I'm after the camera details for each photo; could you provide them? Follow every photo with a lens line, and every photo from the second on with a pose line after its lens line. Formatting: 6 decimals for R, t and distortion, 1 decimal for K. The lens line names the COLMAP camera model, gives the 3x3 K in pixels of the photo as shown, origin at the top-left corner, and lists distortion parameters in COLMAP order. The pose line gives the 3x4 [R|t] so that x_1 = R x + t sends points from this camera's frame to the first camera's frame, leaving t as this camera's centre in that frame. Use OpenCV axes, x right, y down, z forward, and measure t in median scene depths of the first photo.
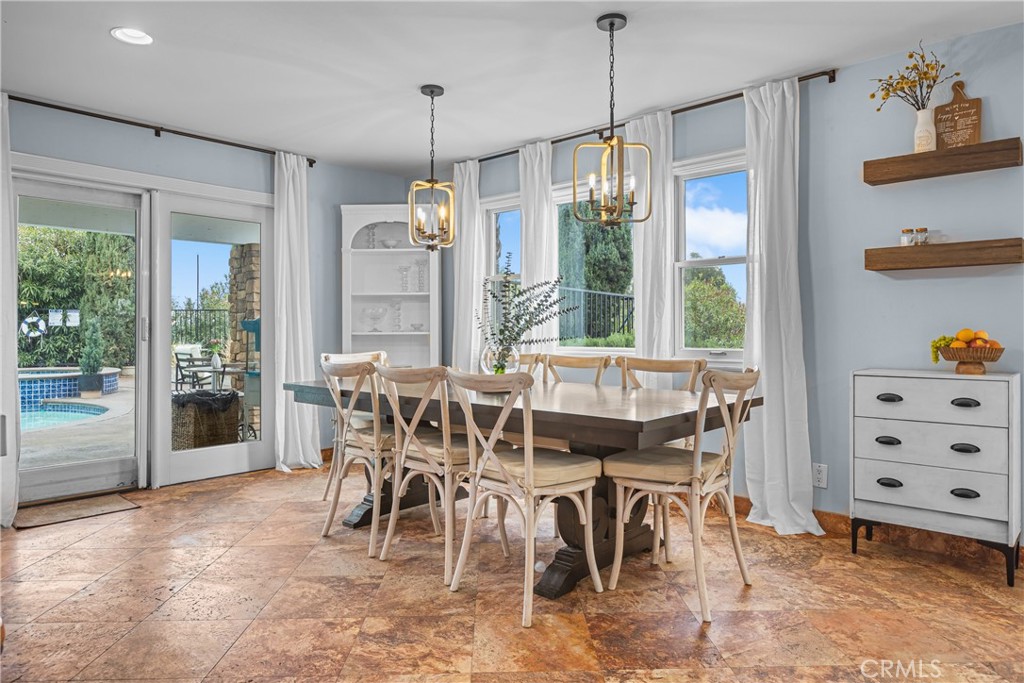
lens RADIAL K [[657.5, 0, 506.4], [0, 657.5, 325.7], [0, 0, 1]] dist [-0.005385, -0.000565]
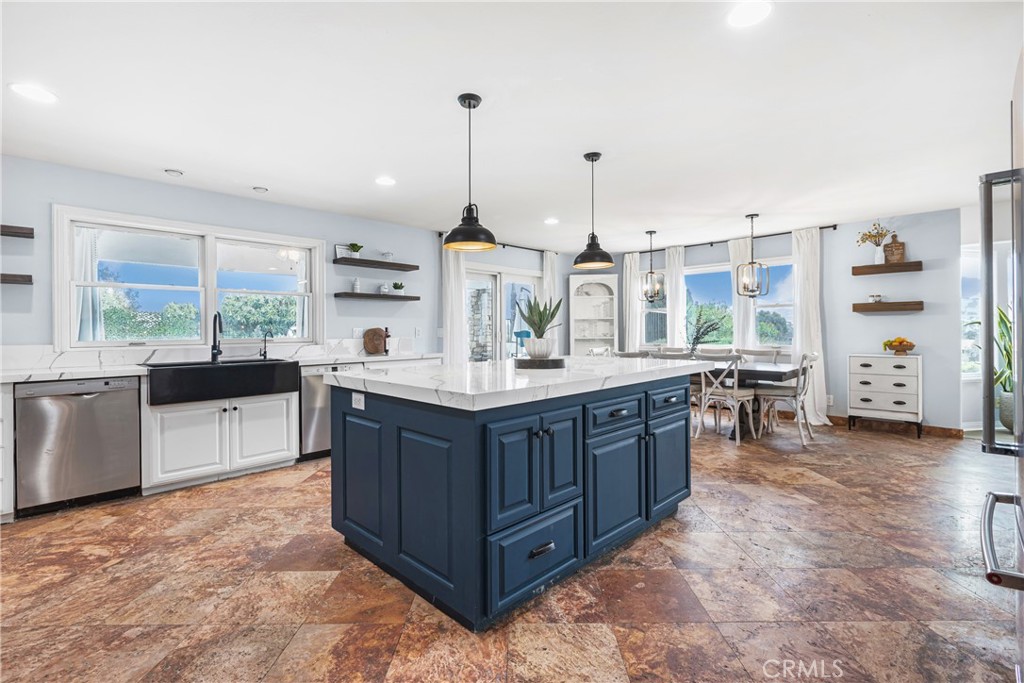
lens RADIAL K [[463.7, 0, 508.4], [0, 463.7, 327.5], [0, 0, 1]] dist [0.002143, 0.000035]
pose [[0.998837, -0.006068, -0.047822, -0.658146], [0.006116, 0.999981, 0.000868, -0.040289], [0.047815, -0.001159, 0.998856, -0.787053]]
